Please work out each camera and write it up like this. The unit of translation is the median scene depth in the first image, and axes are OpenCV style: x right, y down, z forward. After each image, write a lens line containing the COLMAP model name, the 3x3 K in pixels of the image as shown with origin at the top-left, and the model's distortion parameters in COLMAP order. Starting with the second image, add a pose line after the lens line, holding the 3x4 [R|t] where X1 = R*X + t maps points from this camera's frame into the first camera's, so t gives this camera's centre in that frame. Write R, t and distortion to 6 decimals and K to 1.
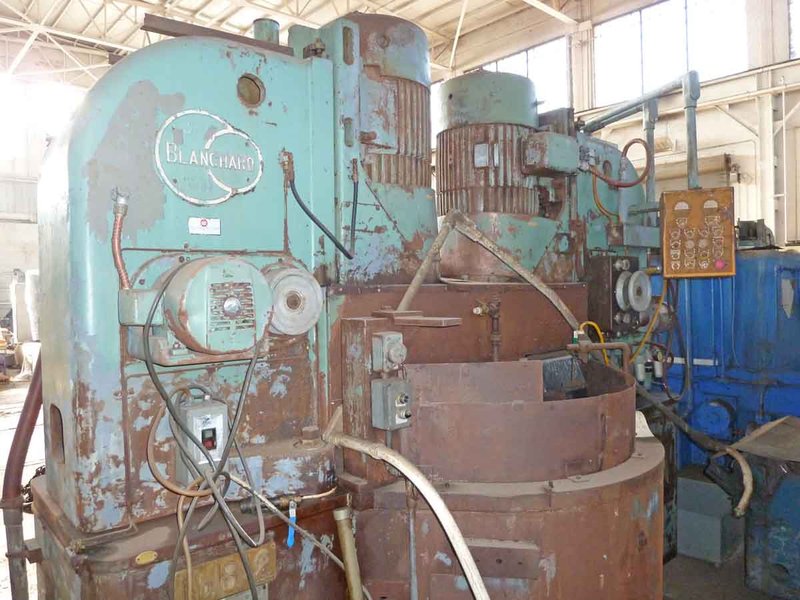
lens RADIAL K [[597.0, 0, 400.0], [0, 597.0, 300.0], [0, 0, 1]] dist [-0.026944, 0.000179]
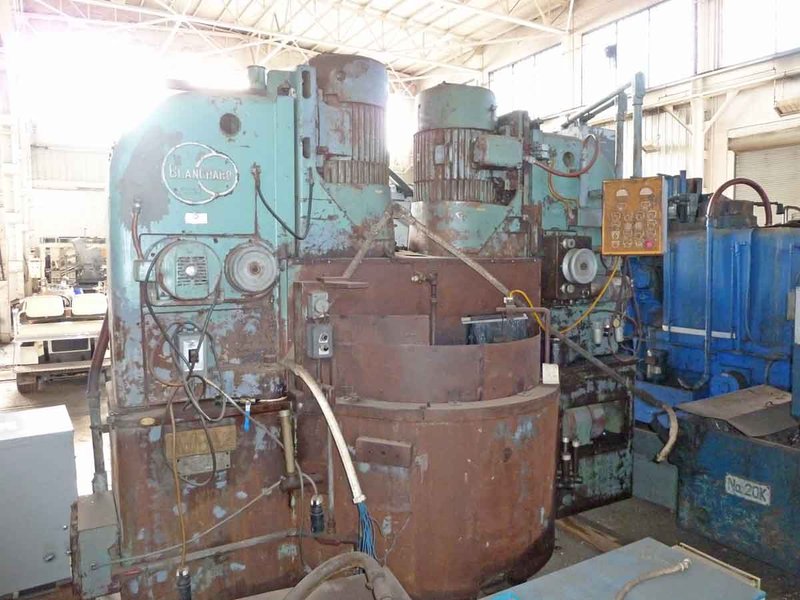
lens RADIAL K [[597.0, 0, 400.0], [0, 597.0, 300.0], [0, 0, 1]] dist [-0.026944, 0.000179]
pose [[0.976983, 0.032193, -0.210876, 0.428453], [-0.020576, 0.998159, 0.057056, -0.010790], [0.212325, -0.051404, 0.975846, -0.325799]]
